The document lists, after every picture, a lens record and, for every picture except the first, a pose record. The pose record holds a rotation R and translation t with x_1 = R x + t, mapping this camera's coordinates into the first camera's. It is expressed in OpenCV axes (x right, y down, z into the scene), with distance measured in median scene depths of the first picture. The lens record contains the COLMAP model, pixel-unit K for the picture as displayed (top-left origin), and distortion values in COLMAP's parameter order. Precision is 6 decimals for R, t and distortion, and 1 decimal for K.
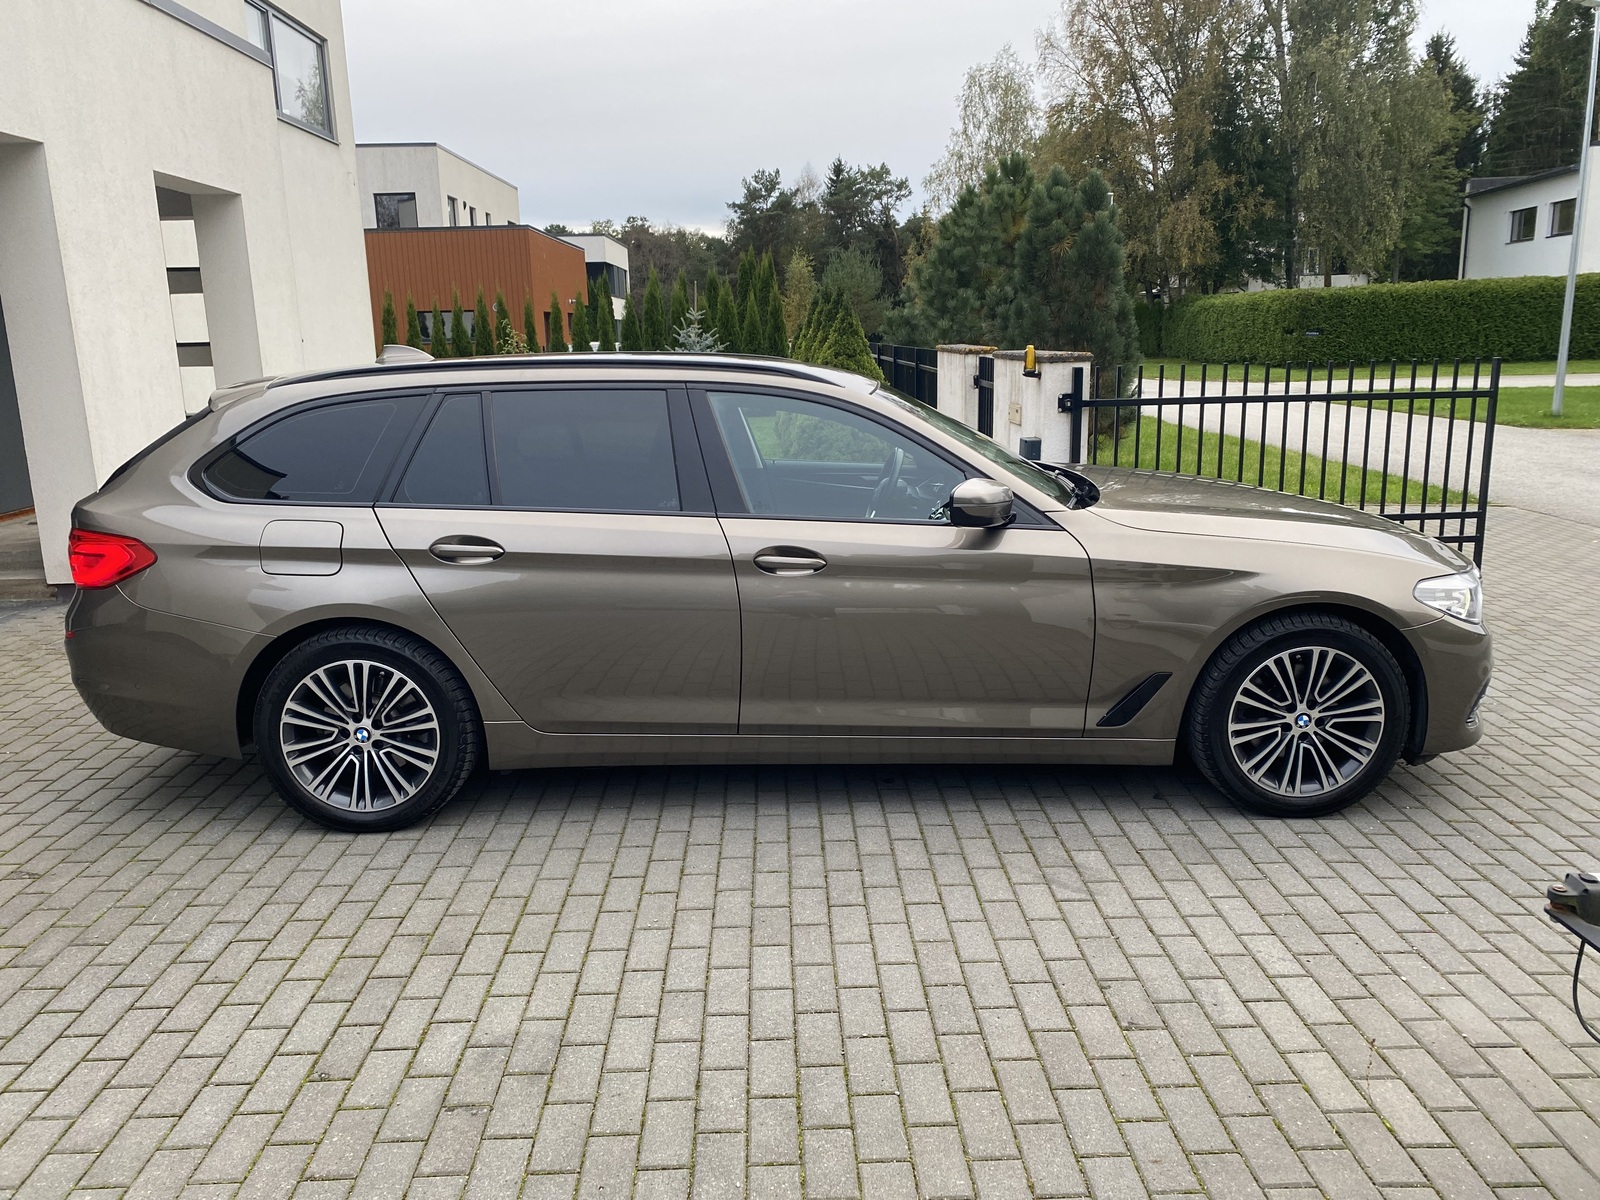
lens RADIAL K [[1217.8, 0, 804.5], [0, 1217.8, 605.5], [0, 0, 1]] dist [0.043968, -0.049192]
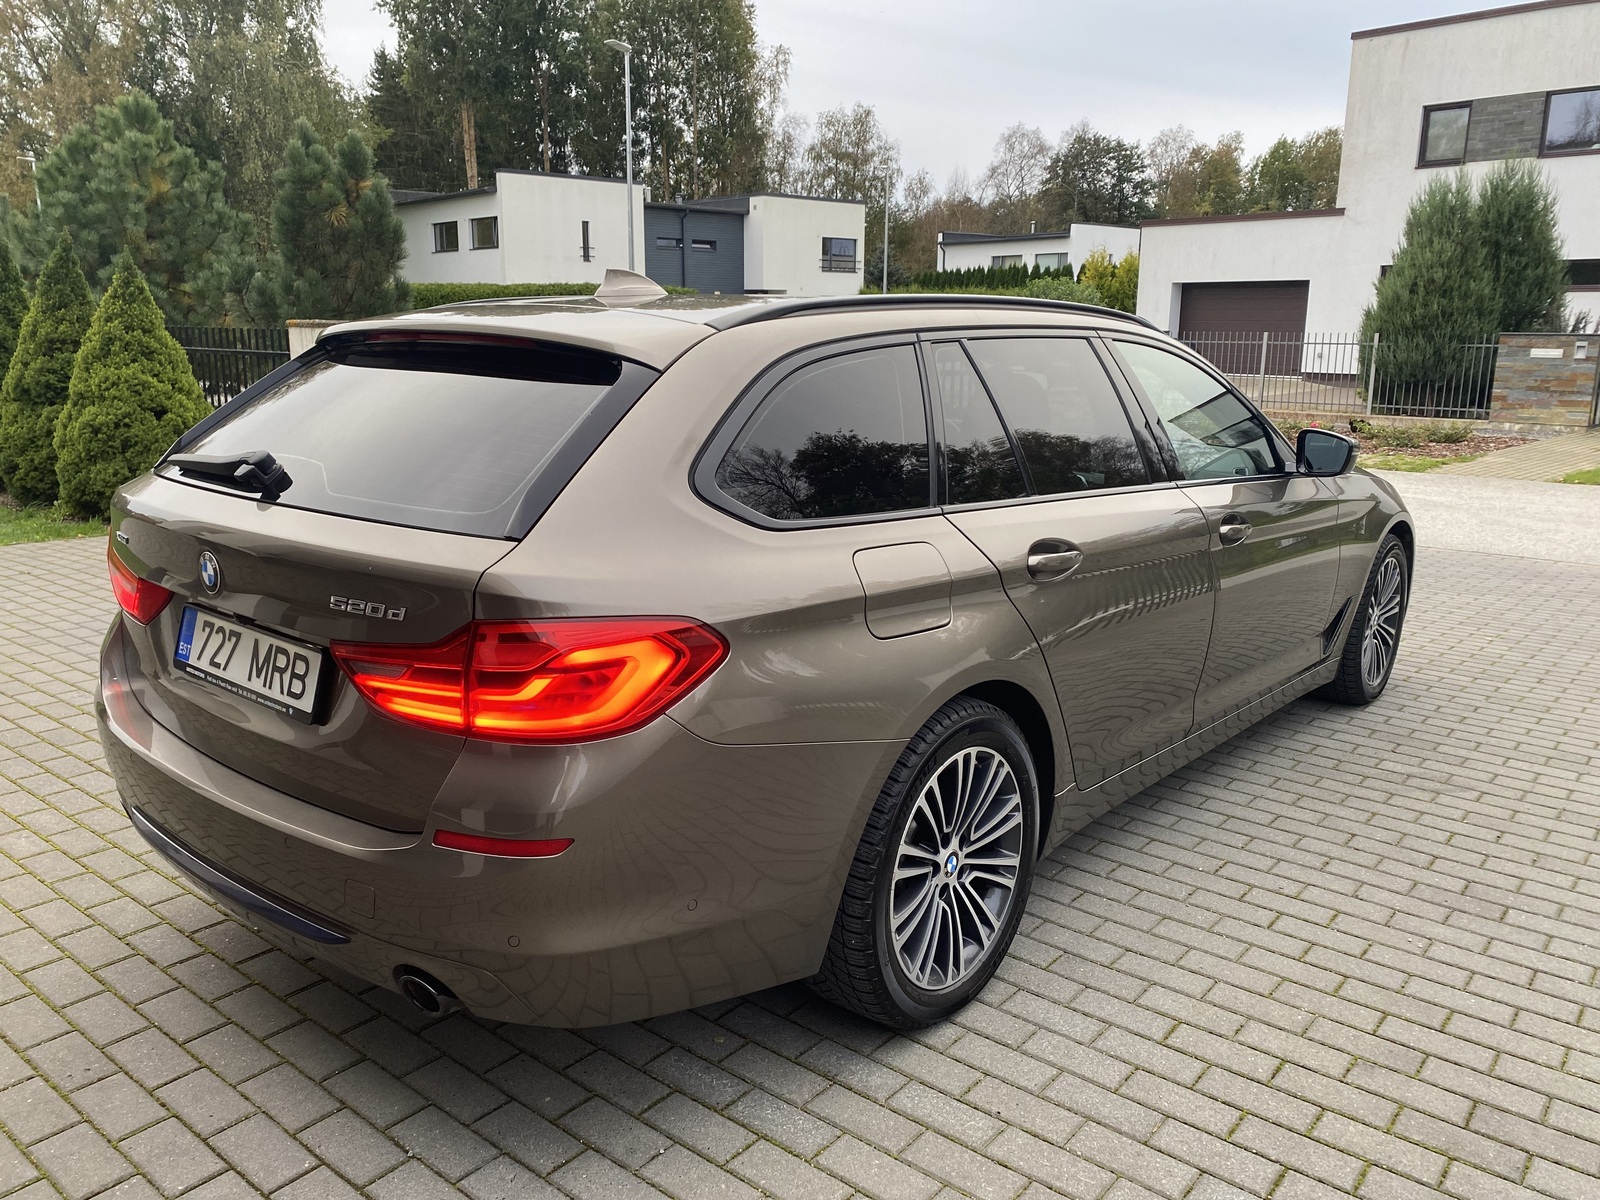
lens RADIAL K [[1217.8, 0, 803.3], [0, 1217.8, 582.7], [0, 0, 1]] dist [0.043968, -0.049192]
pose [[0.652853, -0.130735, 0.746118, -0.879602], [0.143831, 0.988469, 0.047347, -0.084178], [-0.743704, 0.076404, 0.664129, 0.619966]]
